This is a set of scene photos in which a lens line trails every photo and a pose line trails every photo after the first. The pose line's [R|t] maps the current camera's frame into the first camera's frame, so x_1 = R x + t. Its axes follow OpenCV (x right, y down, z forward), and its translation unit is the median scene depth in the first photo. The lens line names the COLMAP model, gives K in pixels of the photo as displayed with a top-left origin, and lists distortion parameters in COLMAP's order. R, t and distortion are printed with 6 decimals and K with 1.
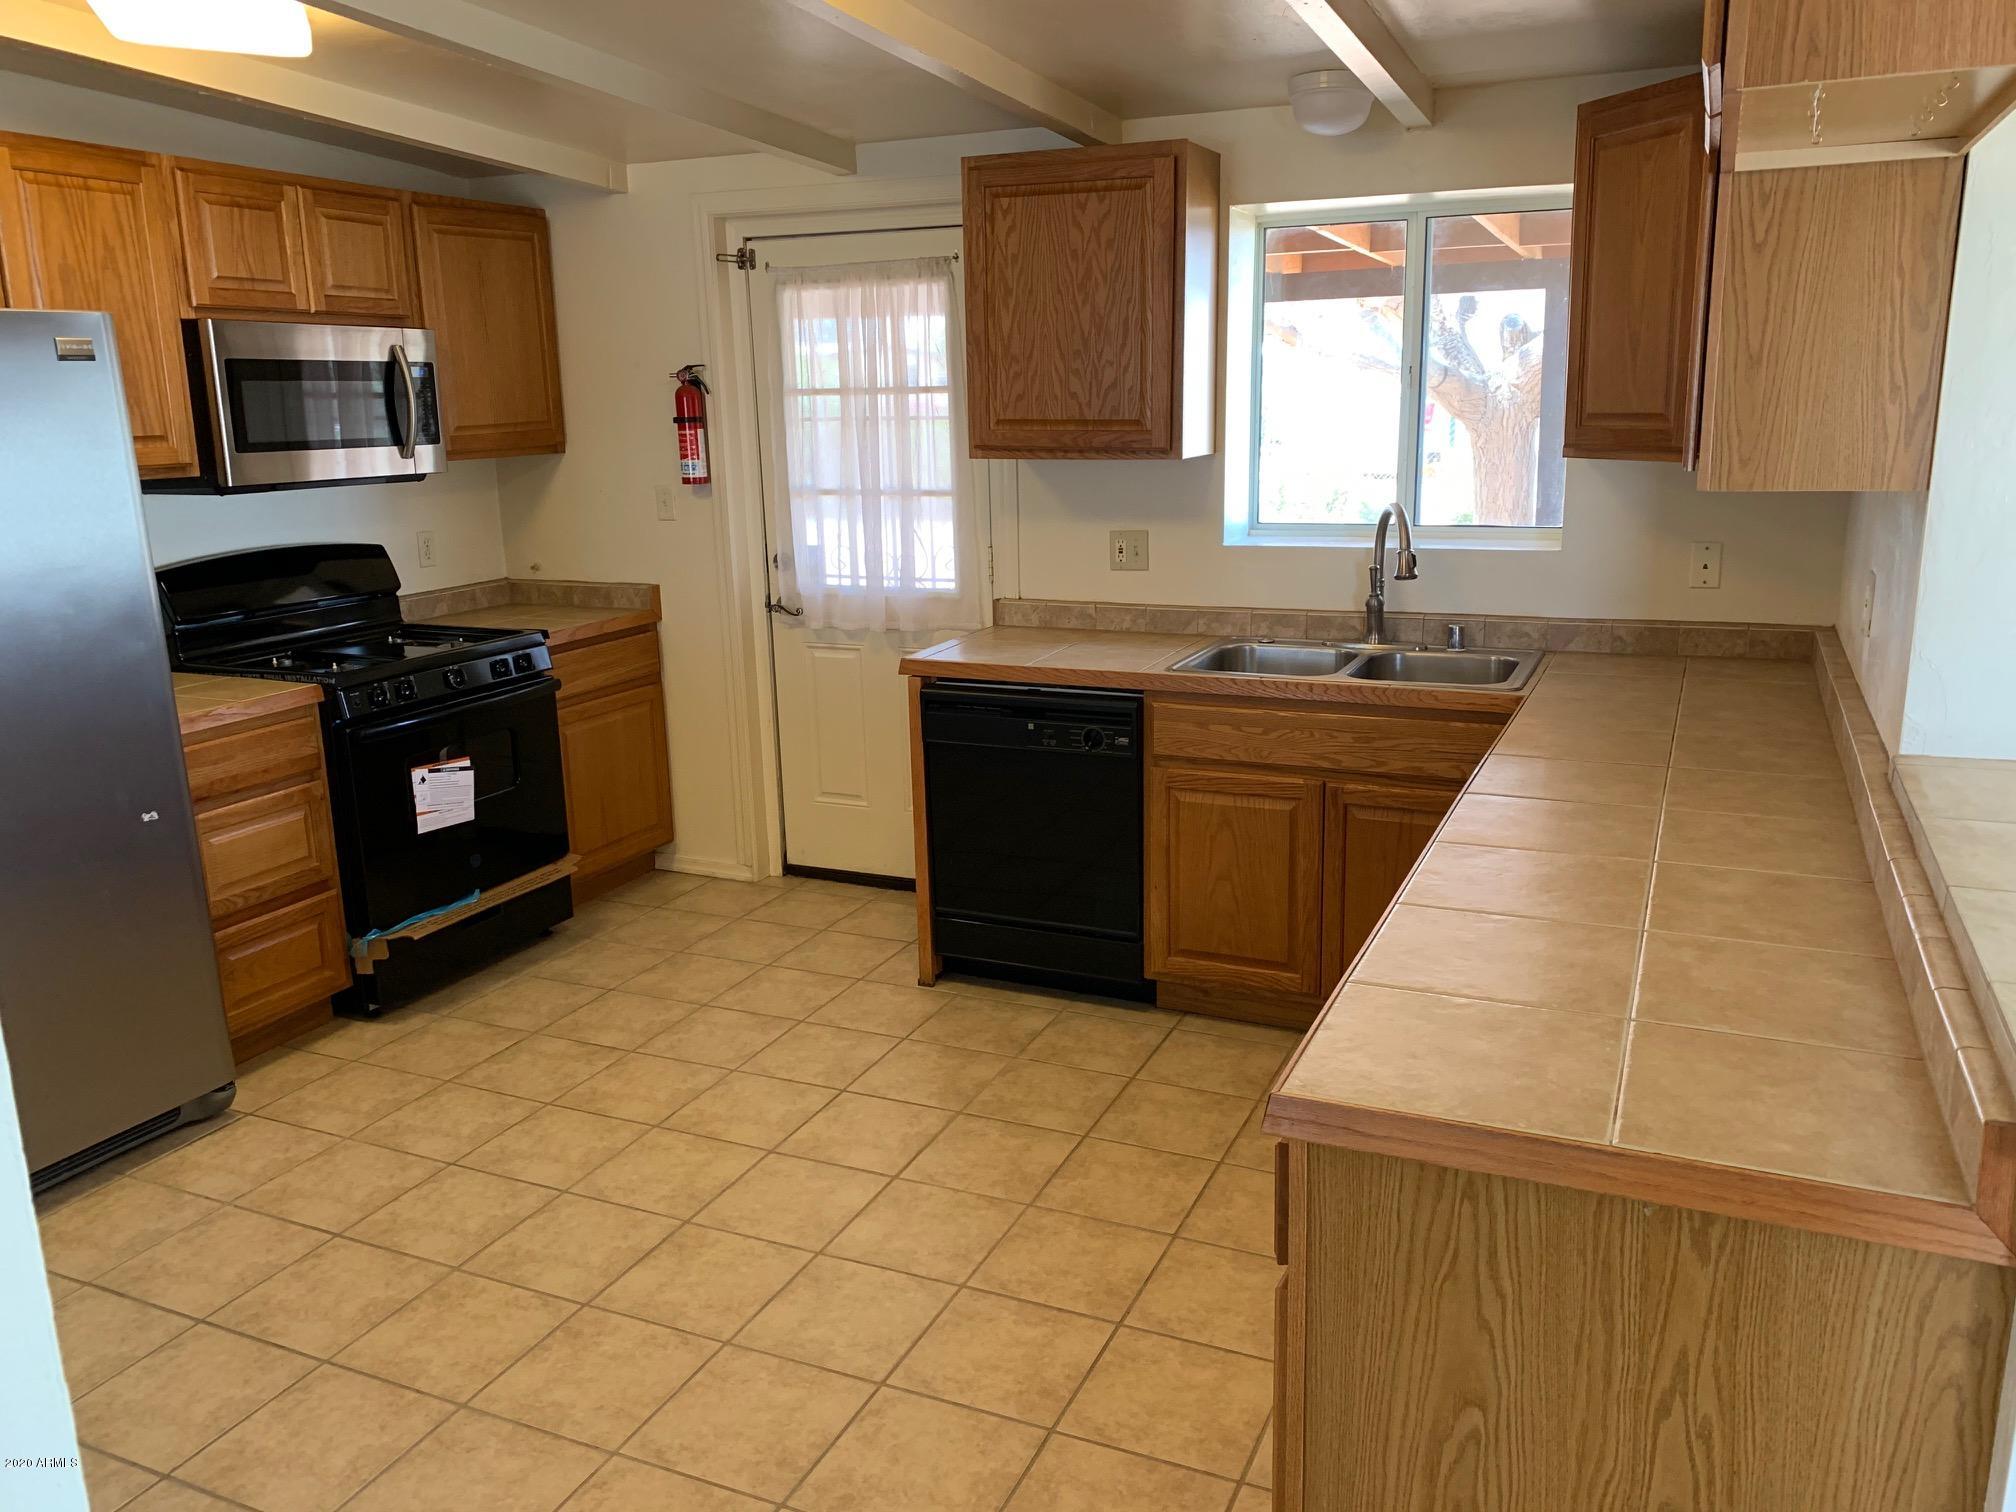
lens RADIAL K [[1532.3, 0, 1011.2], [0, 1532.3, 740.3], [0, 0, 1]] dist [0.014120, -0.015779]
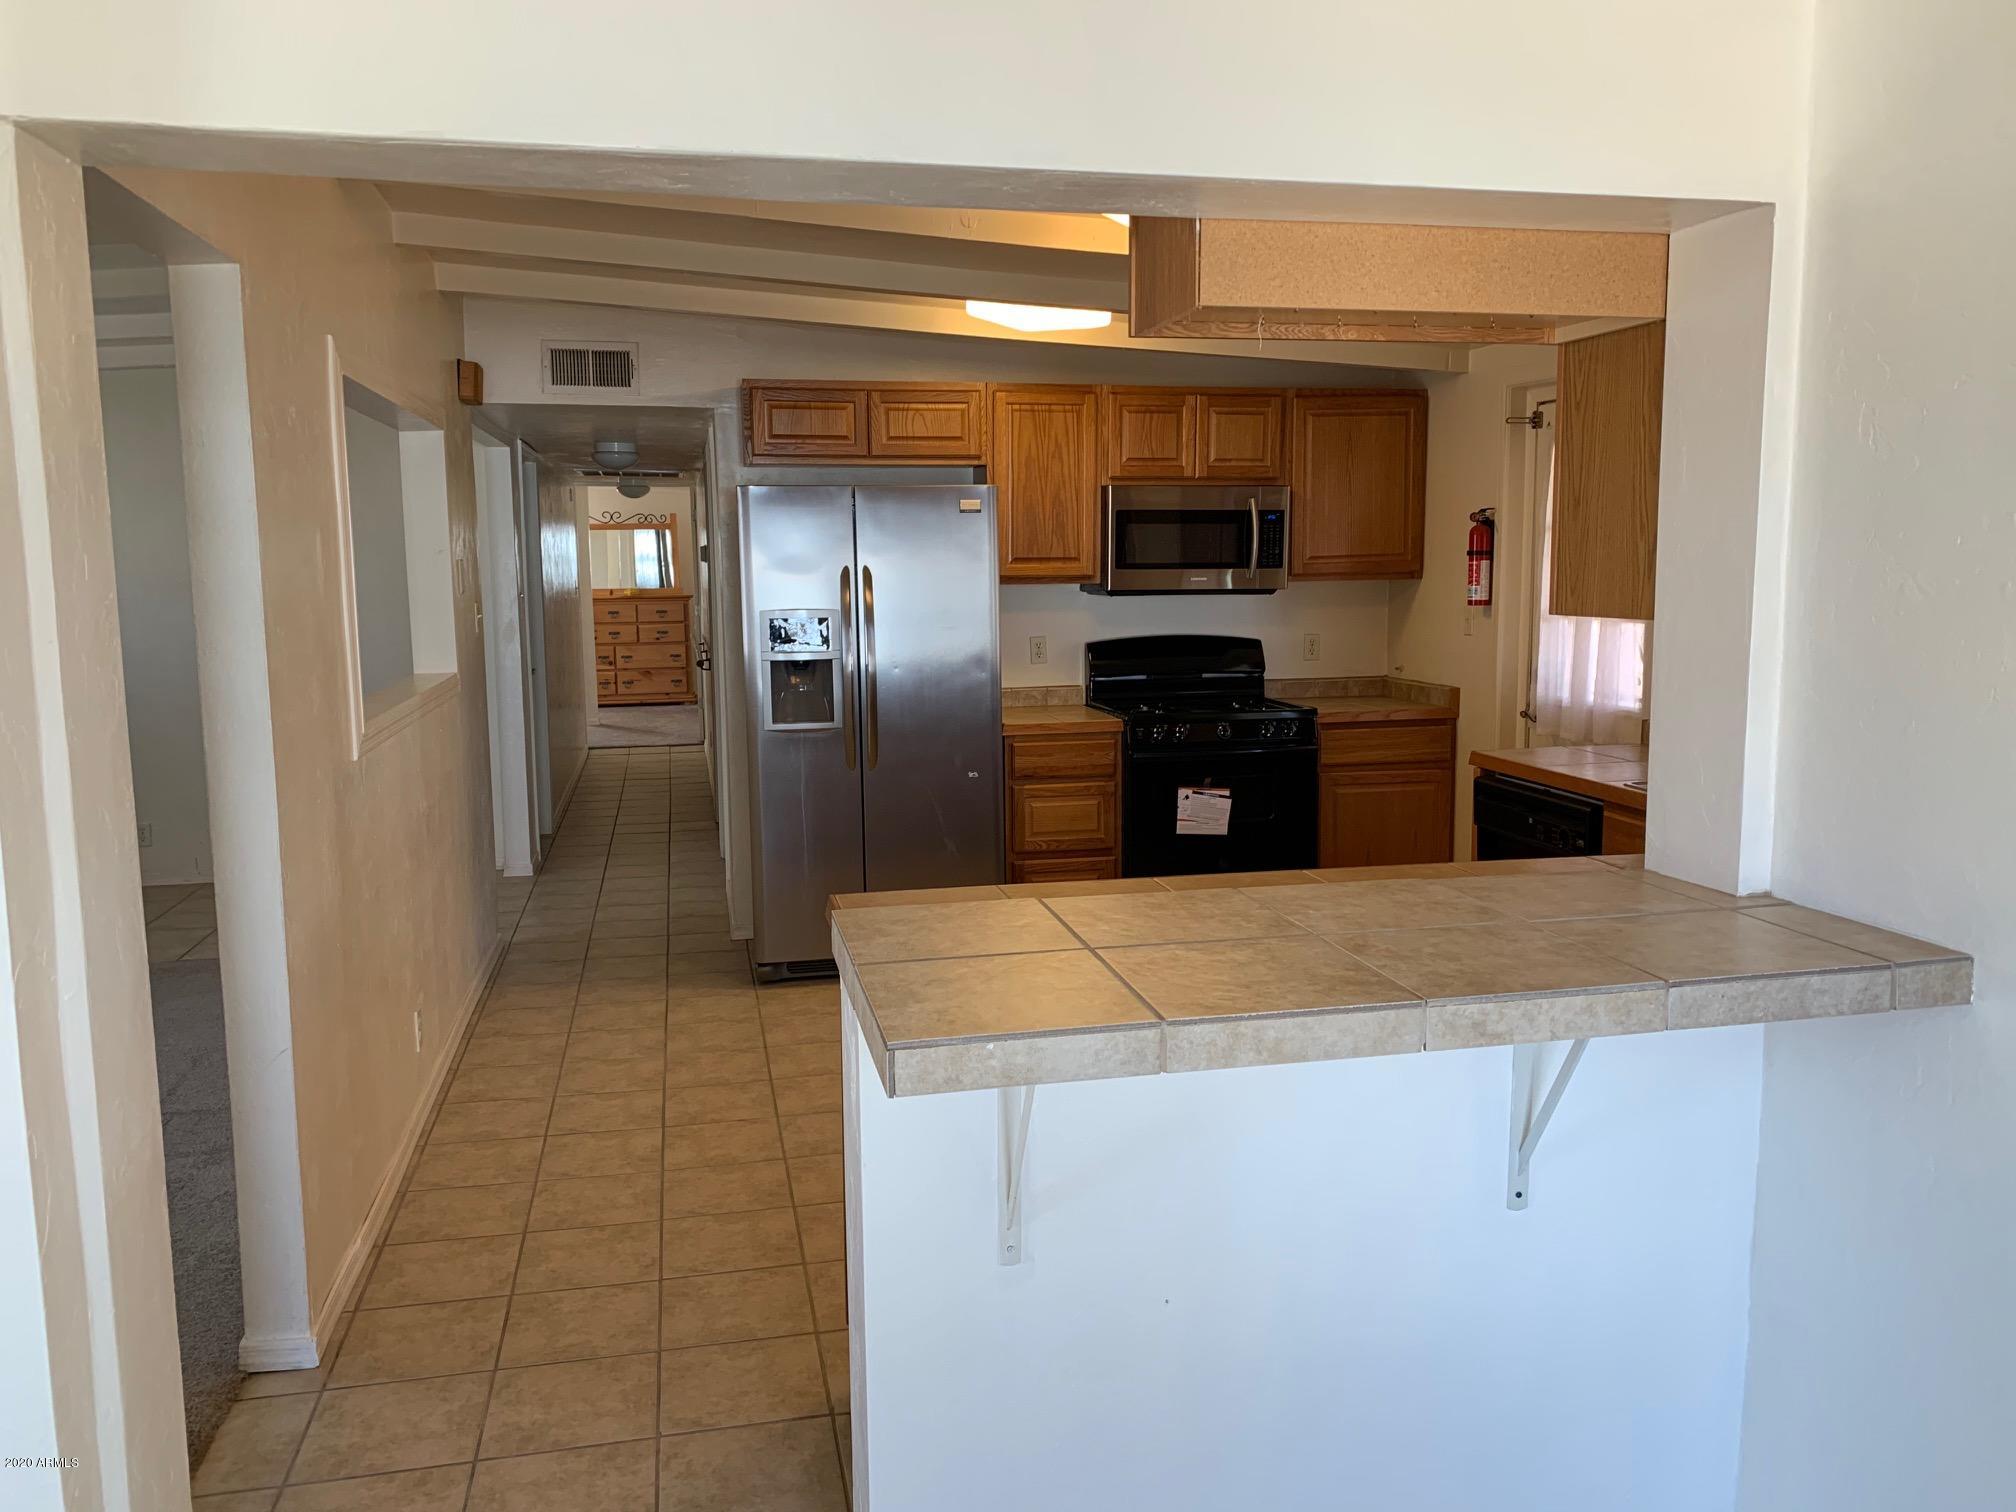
lens RADIAL K [[1532.3, 0, 1017.0], [0, 1532.3, 767.2], [0, 0, 1]] dist [0.014120, -0.015779]
pose [[0.594682, 0.122656, -0.794550, 0.574707], [-0.179223, 0.983649, 0.017708, 0.001108], [0.783730, 0.131871, 0.606941, 0.001761]]
